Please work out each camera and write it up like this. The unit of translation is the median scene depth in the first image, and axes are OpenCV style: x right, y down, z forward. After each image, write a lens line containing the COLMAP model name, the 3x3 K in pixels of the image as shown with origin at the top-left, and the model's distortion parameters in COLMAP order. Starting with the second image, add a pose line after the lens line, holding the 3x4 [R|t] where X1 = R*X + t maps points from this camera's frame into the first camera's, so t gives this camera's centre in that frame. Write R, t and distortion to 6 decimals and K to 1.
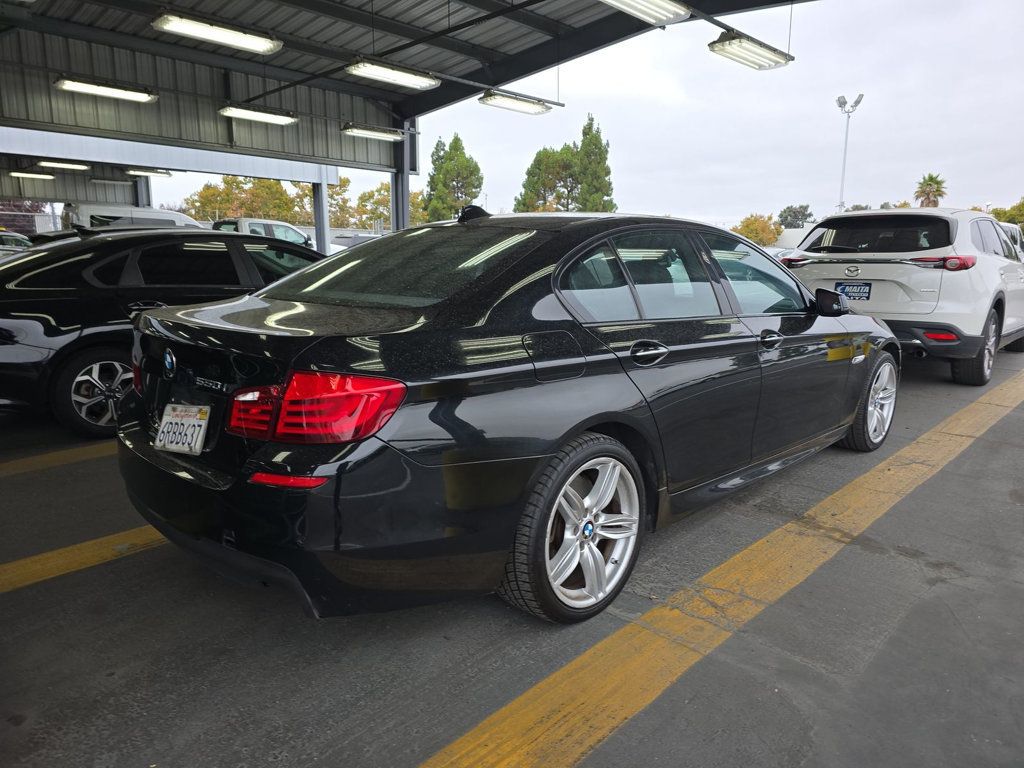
lens RADIAL K [[689.1, 0, 511.7], [0, 689.1, 382.3], [0, 0, 1]] dist [0.002850, -0.003485]
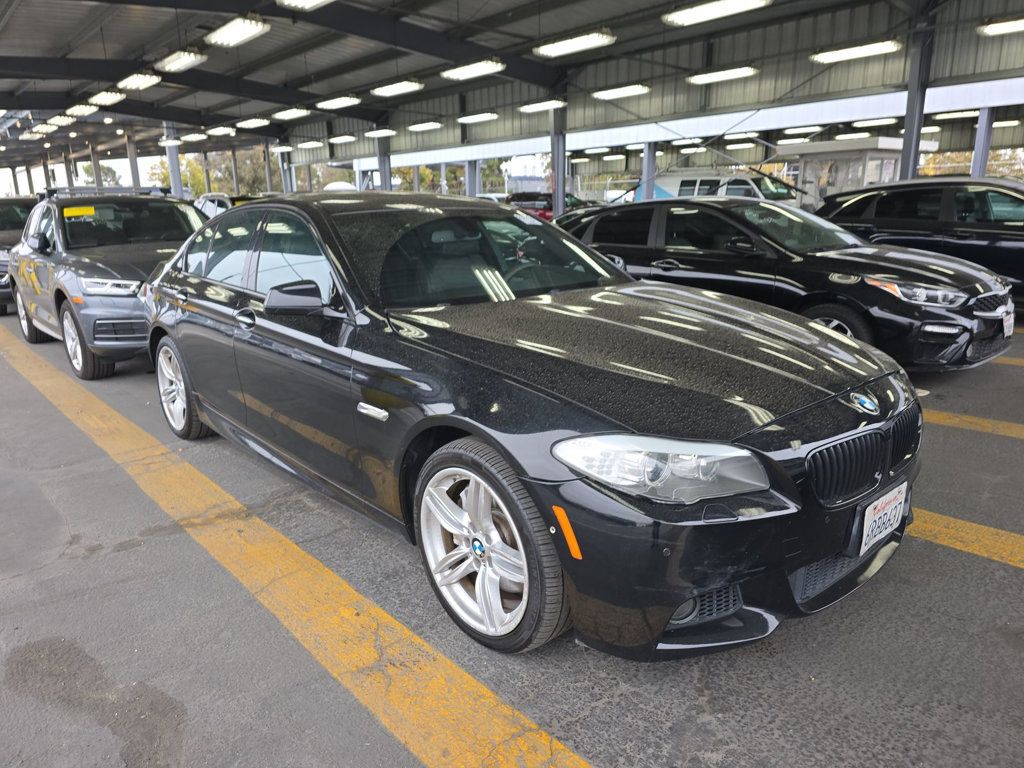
lens RADIAL K [[689.1, 0, 509.4], [0, 689.1, 386.9], [0, 0, 1]] dist [0.002850, -0.003485]
pose [[-0.058327, 0.239371, -0.969175, 1.242112], [-0.163428, 0.955440, 0.245814, -0.253427], [0.984830, 0.172728, -0.016608, 1.305746]]
